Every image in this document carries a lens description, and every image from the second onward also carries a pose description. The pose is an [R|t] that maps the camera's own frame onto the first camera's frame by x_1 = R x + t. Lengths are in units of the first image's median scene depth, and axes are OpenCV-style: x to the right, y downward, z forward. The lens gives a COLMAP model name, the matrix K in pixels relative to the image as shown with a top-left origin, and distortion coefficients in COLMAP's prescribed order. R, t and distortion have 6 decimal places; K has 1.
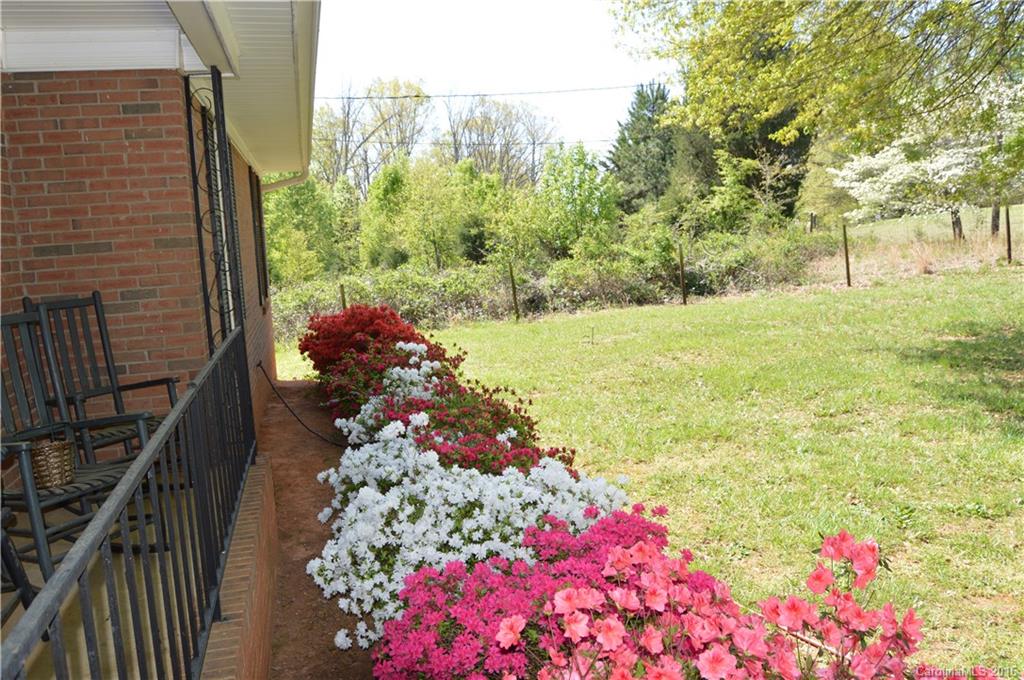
lens RADIAL K [[820.1, 0, 512.0], [0, 820.1, 340.0], [0, 0, 1]] dist [-0.104559, 0.063079]
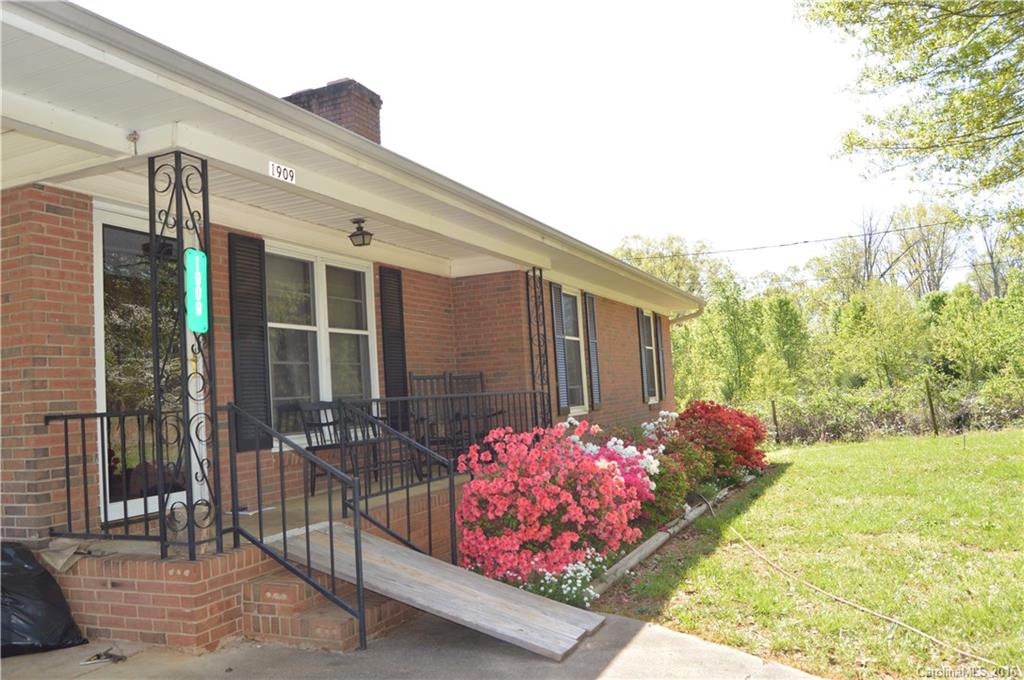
lens RADIAL K [[820.1, 0, 512.0], [0, 820.1, 340.0], [0, 0, 1]] dist [-0.104559, 0.063079]
pose [[0.805638, -0.036475, -0.591285, 0.291817], [-0.060486, 0.987822, -0.143350, 0.056044], [0.589313, 0.151253, 0.793620, -0.248550]]
